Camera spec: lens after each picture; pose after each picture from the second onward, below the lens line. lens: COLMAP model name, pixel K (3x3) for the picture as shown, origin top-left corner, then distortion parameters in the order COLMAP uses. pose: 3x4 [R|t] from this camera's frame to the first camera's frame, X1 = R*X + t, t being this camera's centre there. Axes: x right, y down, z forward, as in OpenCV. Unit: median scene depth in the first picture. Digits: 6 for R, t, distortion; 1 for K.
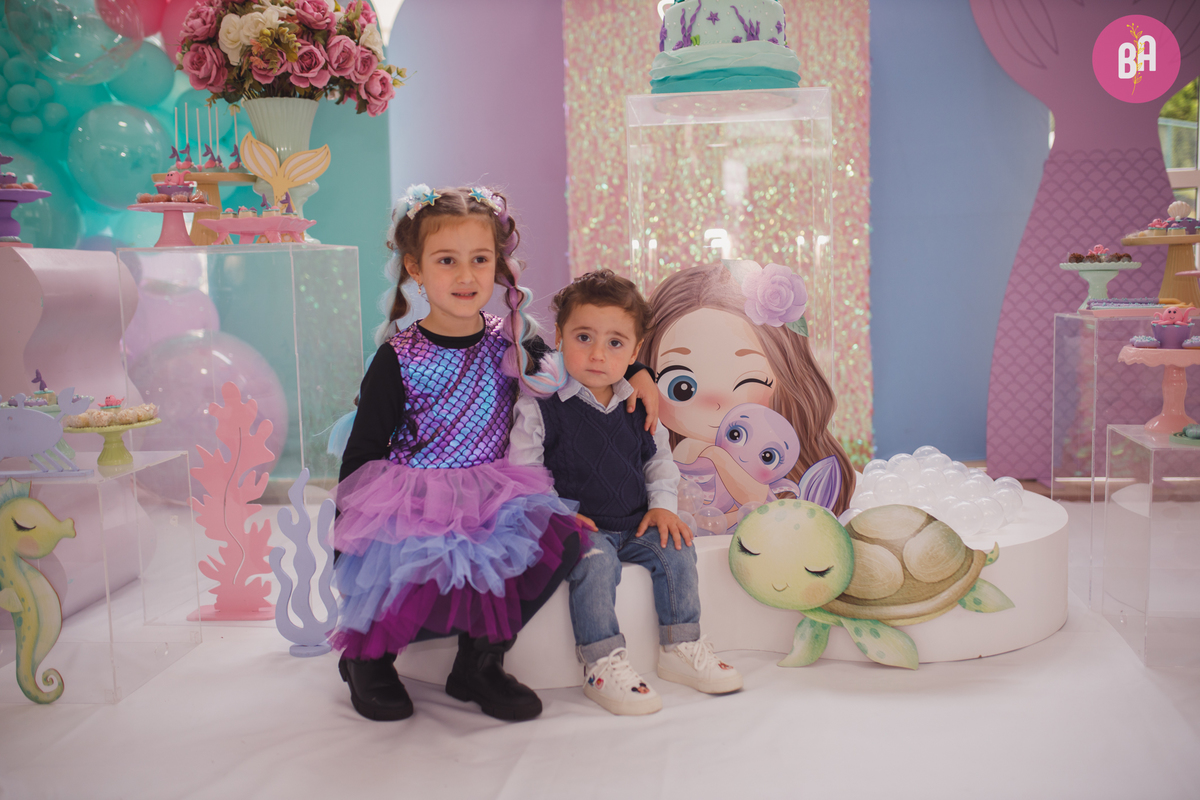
lens RADIAL K [[1136.1, 0, 603.1], [0, 1136.1, 405.6], [0, 0, 1]] dist [-0.060054, 0.083914]
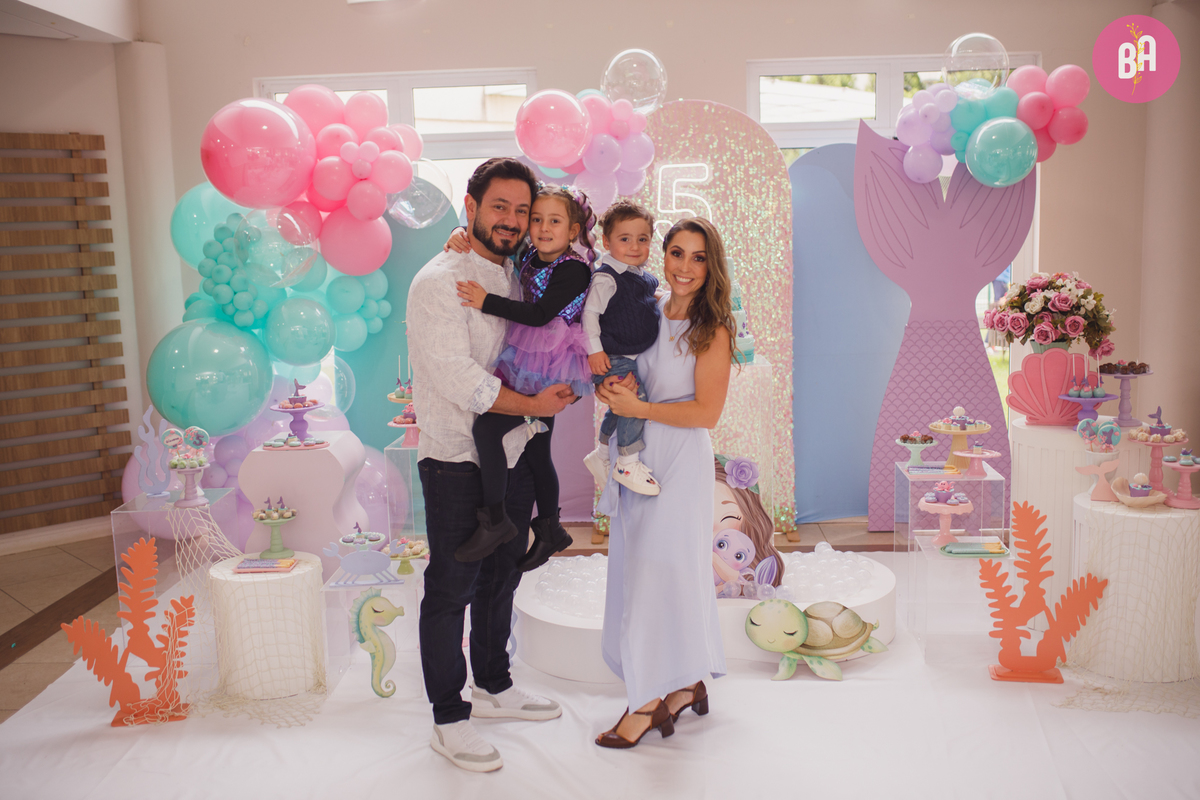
lens RADIAL K [[1170.9, 0, 605.4], [0, 1170.9, 406.2], [0, 0, 1]] dist [-0.045197, 0.034622]
pose [[0.997508, -0.011854, 0.069555, -0.204532], [0.009366, 0.999308, 0.035987, -0.270063], [-0.069934, -0.035246, 0.996929, -0.899387]]
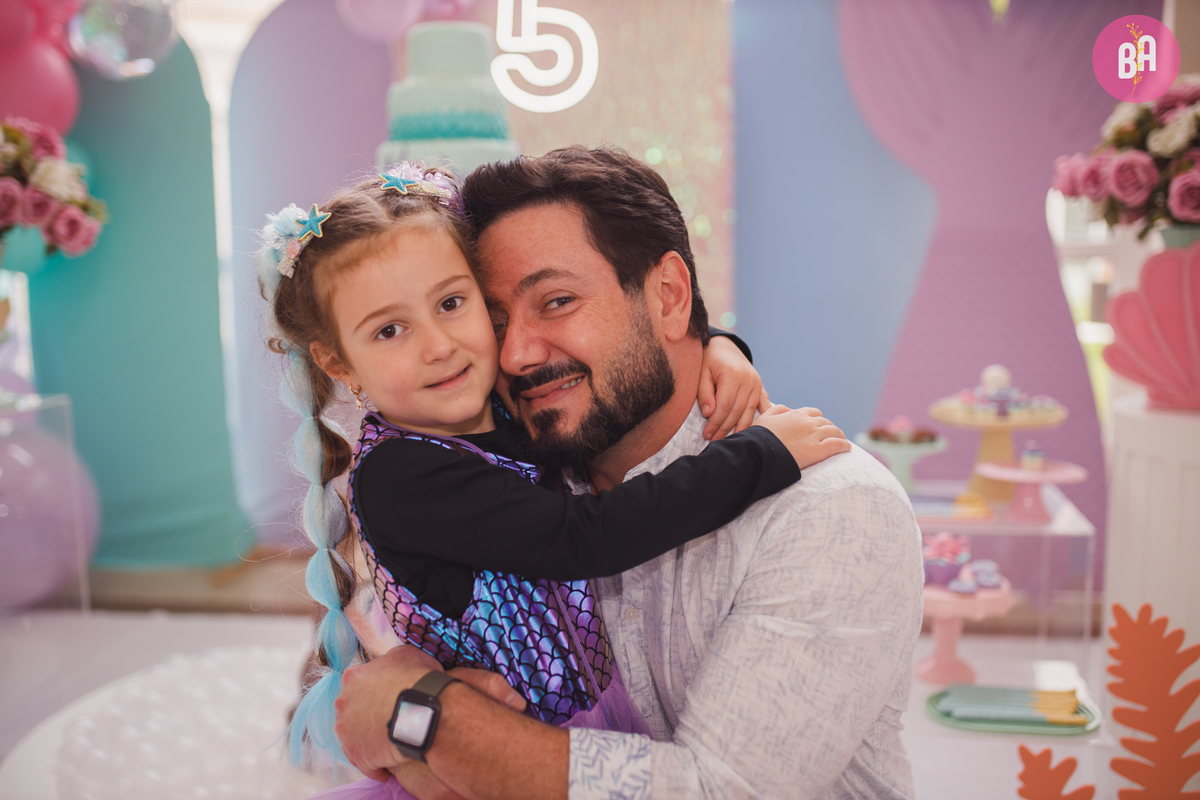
lens RADIAL K [[1136.1, 0, 603.1], [0, 1136.1, 405.6], [0, 0, 1]] dist [-0.060054, 0.083914]
pose [[0.999833, 0.010275, -0.015118, 0.240422], [-0.009643, 0.999098, 0.041349, -0.196099], [0.015529, -0.041197, 0.999030, 0.145899]]
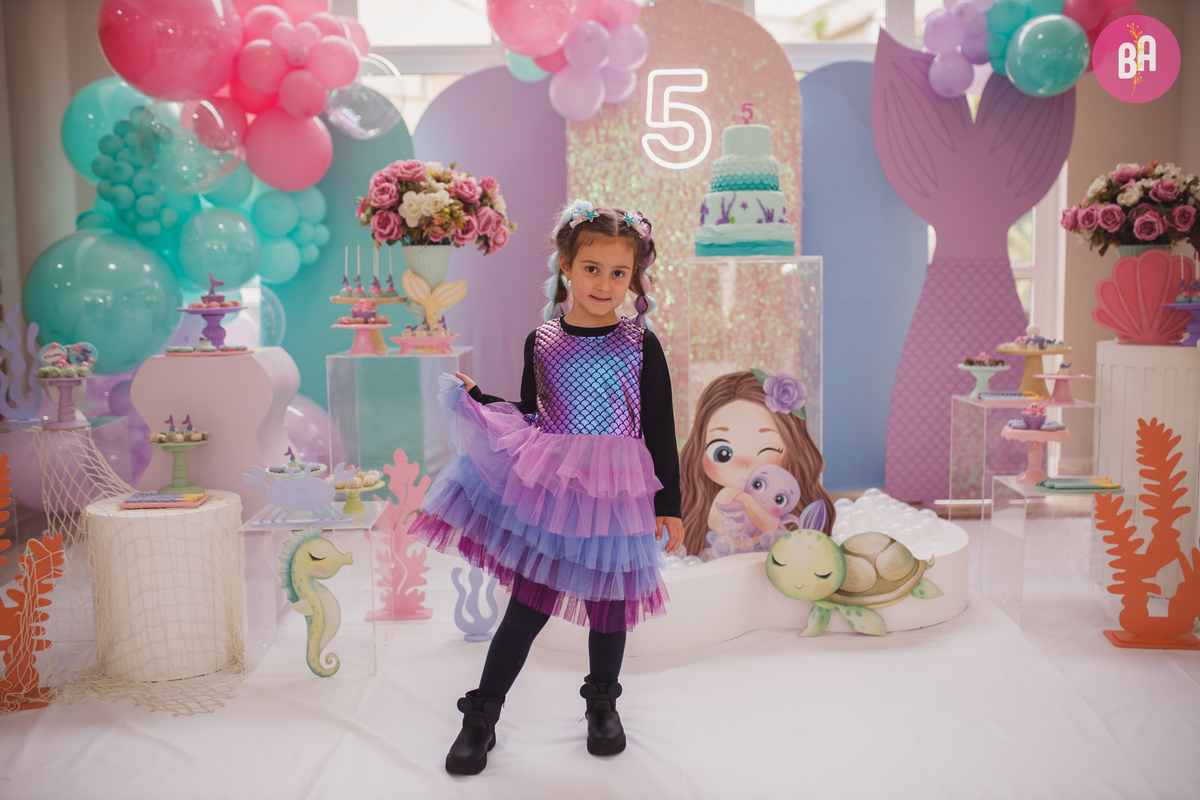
lens RADIAL K [[1136.1, 0, 603.1], [0, 1136.1, 405.6], [0, 0, 1]] dist [-0.060054, 0.083914]
pose [[0.989812, -0.000787, 0.142378, -0.289641], [0.001466, 0.999988, -0.004665, -0.070352], [-0.142373, 0.004827, 0.989801, -0.438123]]
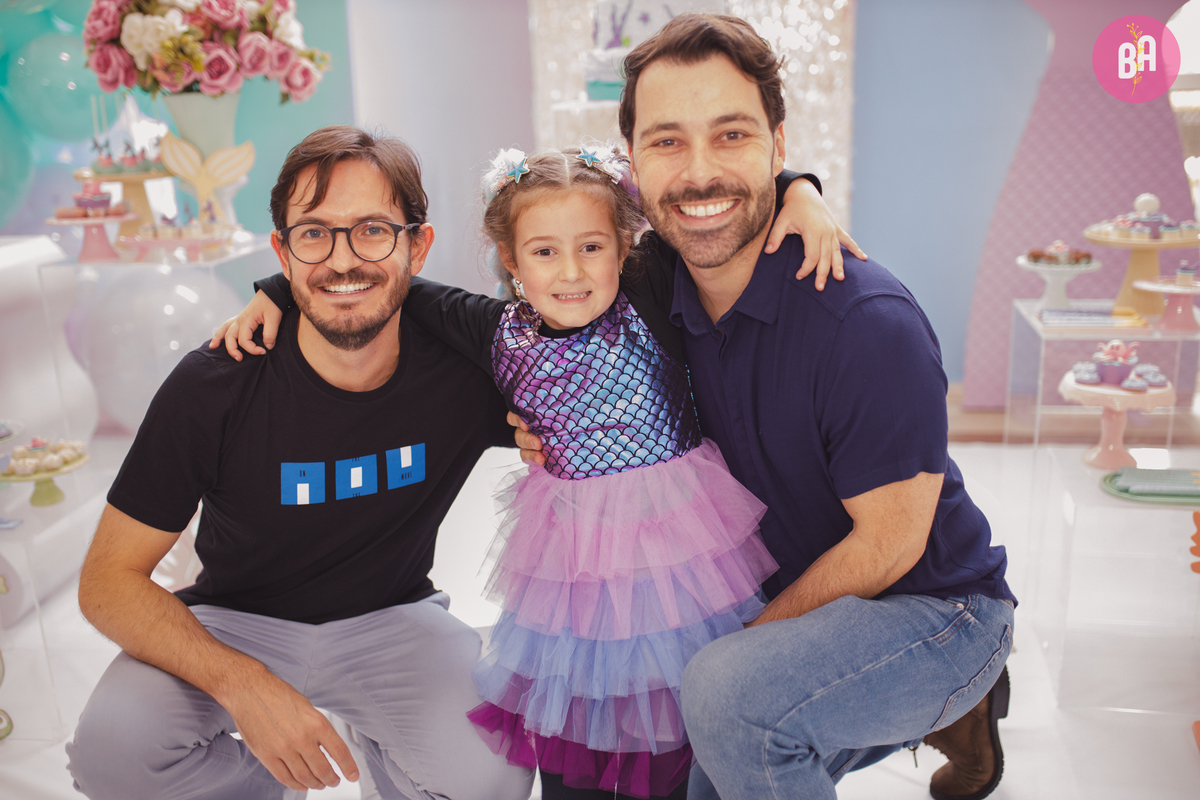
lens RADIAL K [[1133.6, 0, 608.1], [0, 1133.6, 409.0], [0, 0, 1]] dist [-0.025266, 0.003764]
pose [[0.999679, -0.002607, -0.025216, 0.086759], [0.007083, 0.983810, 0.179076, -0.186860], [0.024341, -0.179197, 0.983512, 0.027818]]
